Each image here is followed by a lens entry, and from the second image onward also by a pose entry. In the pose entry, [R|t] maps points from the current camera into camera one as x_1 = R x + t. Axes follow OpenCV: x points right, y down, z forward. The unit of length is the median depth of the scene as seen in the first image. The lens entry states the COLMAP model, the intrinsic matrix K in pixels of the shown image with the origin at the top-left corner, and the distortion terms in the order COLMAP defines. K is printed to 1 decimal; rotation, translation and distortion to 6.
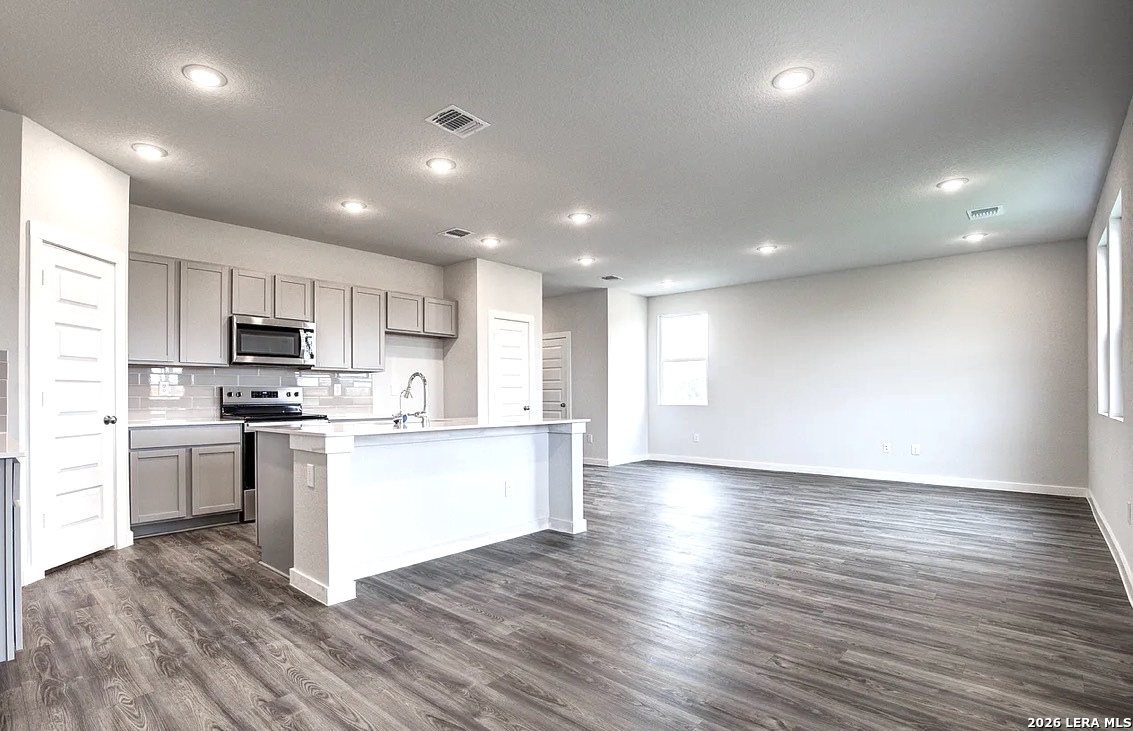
lens RADIAL K [[560.1, 0, 536.6], [0, 560.1, 393.3], [0, 0, 1]] dist [-0.031933, 0.000652]
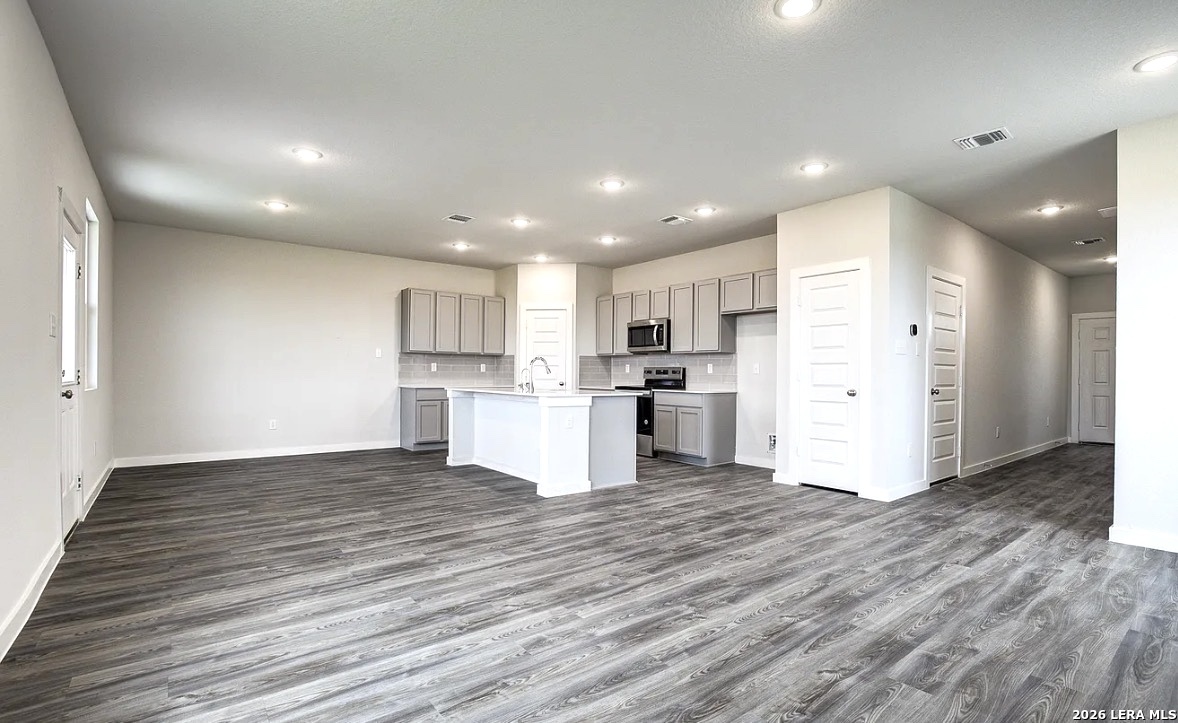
lens RADIAL K [[536.7, 0, 592.3], [0, 536.7, 376.8], [0, 0, 1]] dist [-0.030080, 0.000106]
pose [[-0.152209, 0.010189, -0.988296, 1.320423], [-0.003184, 0.999937, 0.010800, -0.000757], [0.988343, 0.004791, -0.152167, 1.491275]]
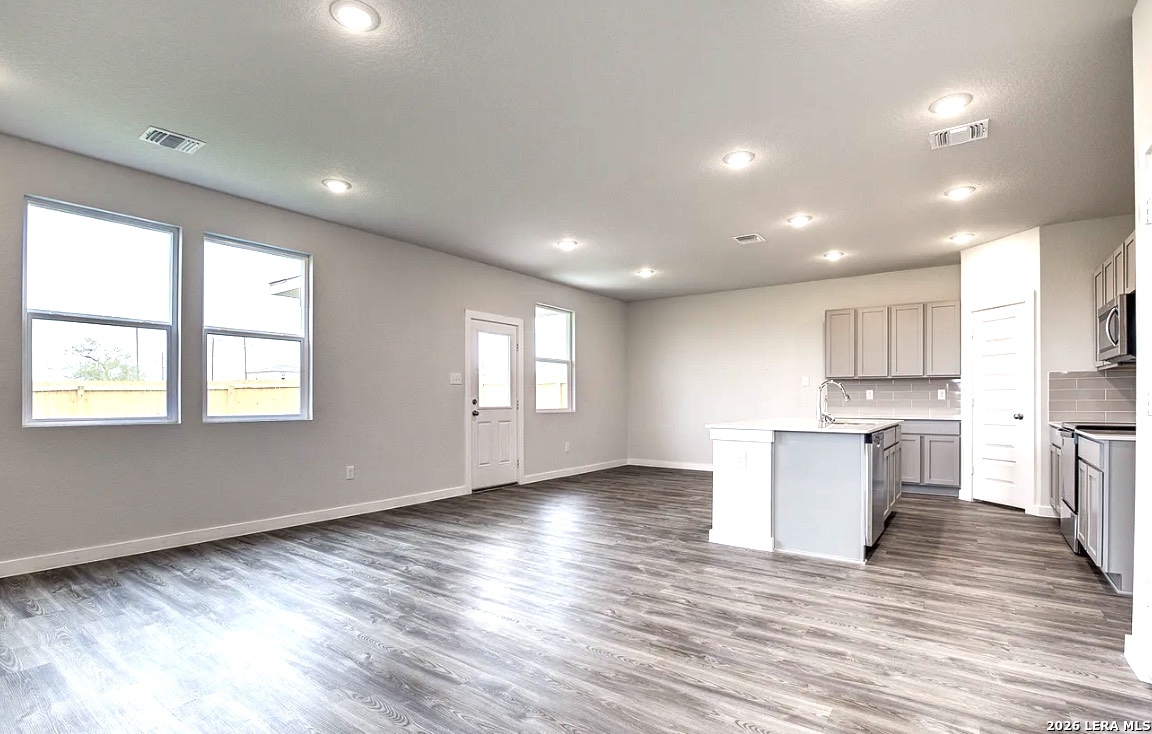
lens RADIAL K [[543.9, 0, 596.2], [0, 543.9, 395.5], [0, 0, 1]] dist [-0.023521, 0.000027]
pose [[-0.988424, 0.001307, -0.151711, 0.501826], [0.003019, 0.999934, -0.011053, 0.006791], [0.151687, -0.011383, -0.988363, 2.261810]]
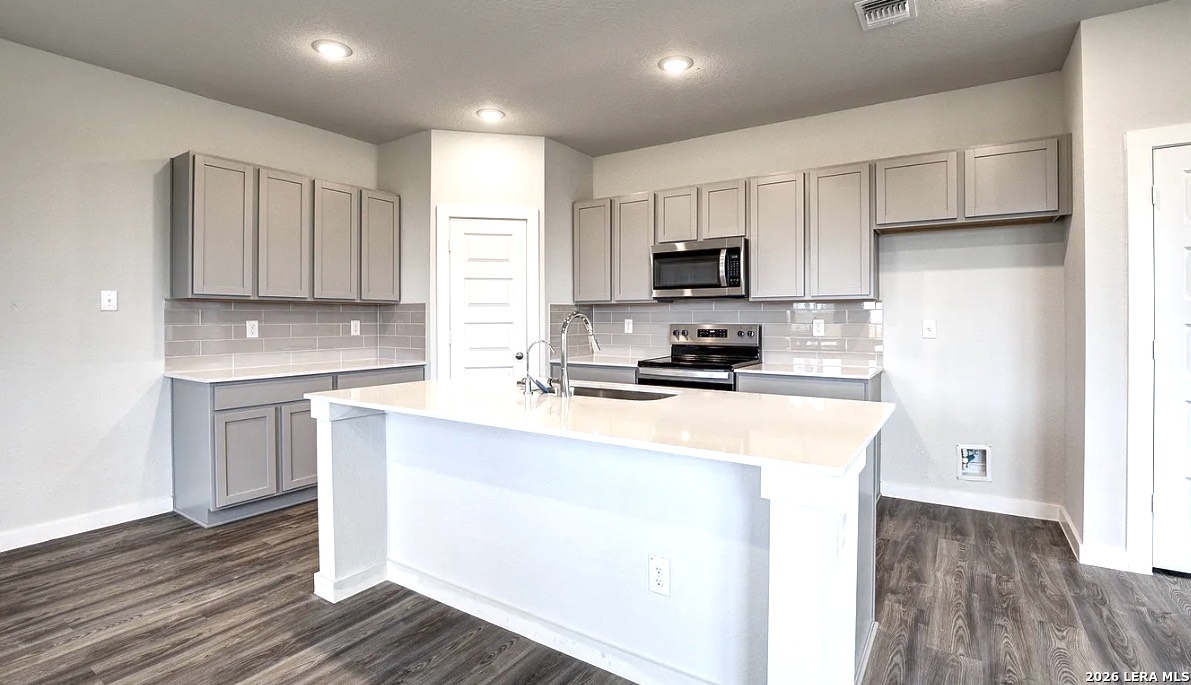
lens RADIAL K [[547.9, 0, 594.6], [0, 547.9, 321.2], [0, 0, 1]] dist [-0.025097, 0.000982]
pose [[0.165870, 0.009917, -0.986098, 0.407668], [0.006642, 0.999916, 0.011173, -0.037874], [0.986125, -0.008403, 0.165790, 1.000920]]
